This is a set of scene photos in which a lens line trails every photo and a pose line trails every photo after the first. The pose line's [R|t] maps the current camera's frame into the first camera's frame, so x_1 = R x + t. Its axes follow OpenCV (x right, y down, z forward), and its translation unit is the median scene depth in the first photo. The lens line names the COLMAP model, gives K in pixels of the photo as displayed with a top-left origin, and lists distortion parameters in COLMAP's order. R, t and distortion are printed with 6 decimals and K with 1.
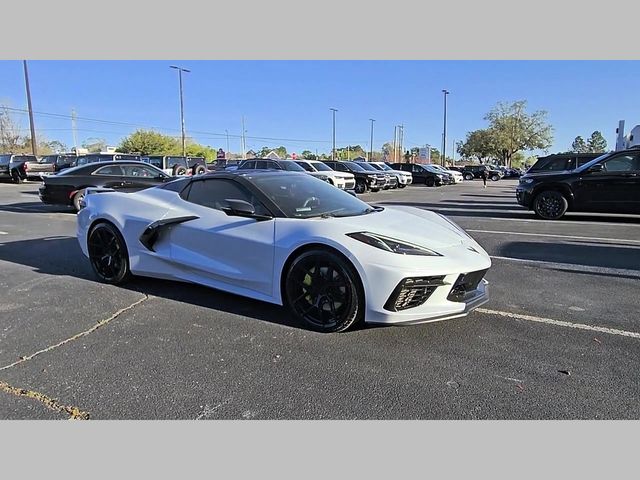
lens RADIAL K [[434.0, 0, 311.7], [0, 434.0, 242.7], [0, 0, 1]] dist [0.005129, 0.001220]
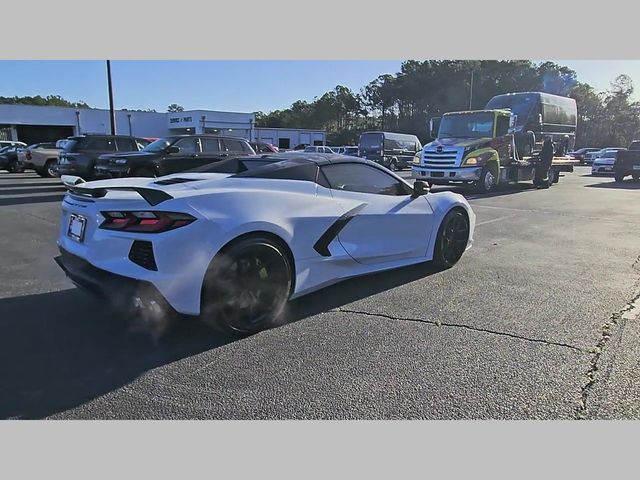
lens RADIAL K [[436.0, 0, 311.8], [0, 436.0, 241.5], [0, 0, 1]] dist [0.010081, -0.006557]
pose [[0.228157, -0.187929, 0.955315, -0.736326], [0.144284, 0.976887, 0.157714, -0.088502], [-0.962874, 0.101853, 0.249999, 0.537967]]
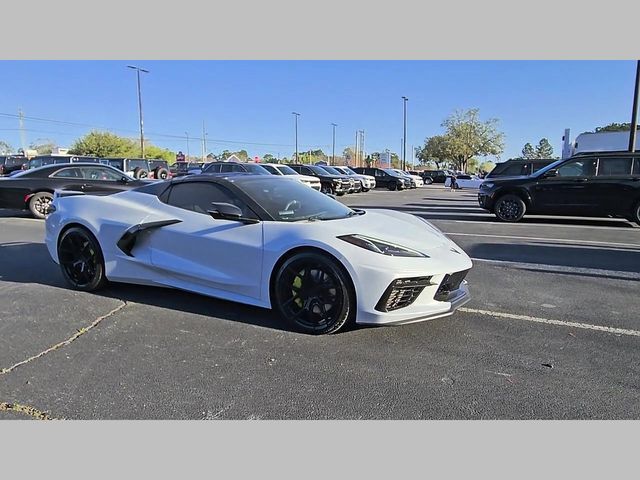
lens RADIAL K [[434.5, 0, 313.0], [0, 434.5, 241.2], [0, 0, 1]] dist [0.005818, 0.002580]
pose [[0.995908, -0.008778, 0.089948, -0.031843], [0.009870, 0.999883, -0.011700, 0.000821], [-0.089834, 0.012540, 0.995878, -0.003498]]
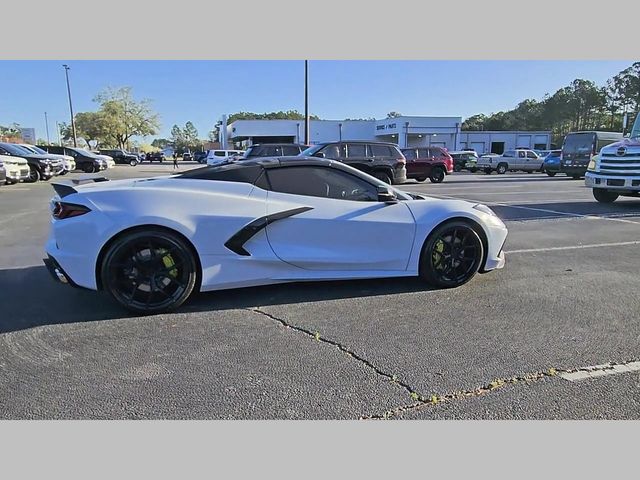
lens RADIAL K [[436.0, 0, 311.8], [0, 436.0, 241.5], [0, 0, 1]] dist [0.010081, -0.006557]
pose [[0.653292, -0.138740, 0.744286, -0.584087], [0.116299, 0.989788, 0.082423, -0.038614], [-0.748121, 0.032713, 0.662756, 0.233686]]
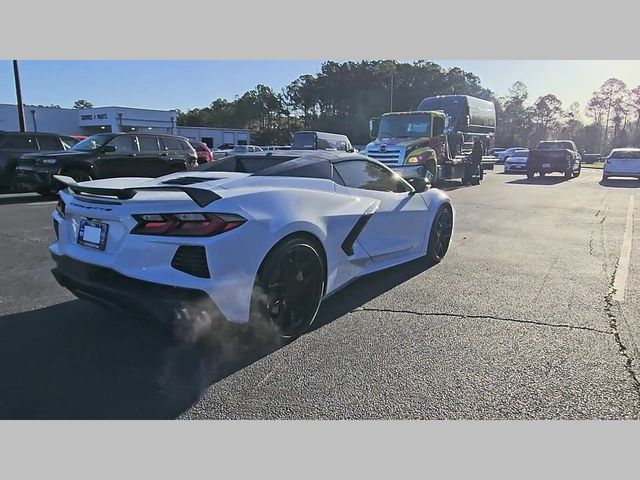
lens RADIAL K [[436.0, 0, 311.8], [0, 436.0, 241.5], [0, 0, 1]] dist [0.010081, -0.006557]
pose [[0.053551, -0.193625, 0.979613, -0.739721], [0.149208, 0.971559, 0.183877, -0.103097], [-0.987355, 0.136319, 0.080919, 0.653391]]
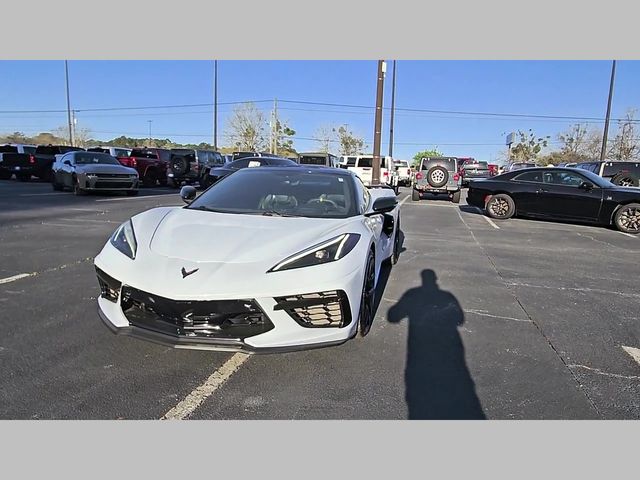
lens RADIAL K [[436.0, 0, 311.8], [0, 436.0, 241.5], [0, 0, 1]] dist [0.010081, -0.006557]
pose [[0.297712, 0.165492, -0.940202, 0.578426], [-0.192515, 0.975034, 0.110664, -0.079584], [0.935043, 0.148057, 0.322139, 0.501580]]
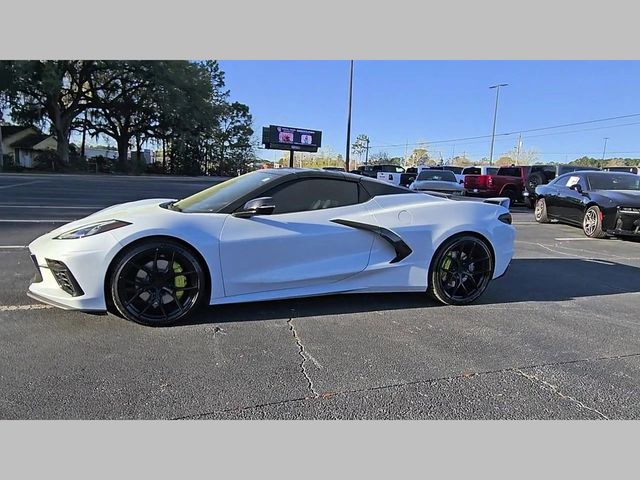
lens RADIAL K [[436.0, 0, 311.8], [0, 436.0, 241.5], [0, 0, 1]] dist [0.010081, -0.006557]
pose [[-0.612671, 0.095421, -0.784557, 0.428054], [-0.170956, 0.953183, 0.249431, -0.177988], [0.771627, 0.286944, -0.567675, 1.106515]]
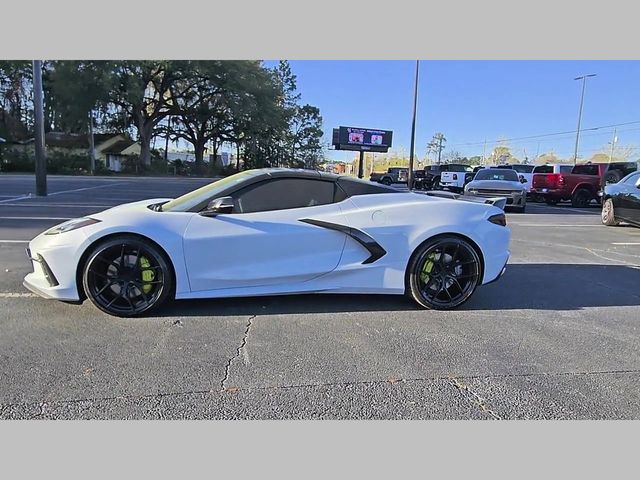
lens RADIAL K [[434.5, 0, 313.0], [0, 434.5, 241.2], [0, 0, 1]] dist [0.005818, 0.002580]
pose [[-0.734940, 0.083221, -0.673006, 0.339795], [-0.142960, 0.951124, 0.273727, -0.198292], [0.662892, 0.297386, -0.687122, 1.204609]]
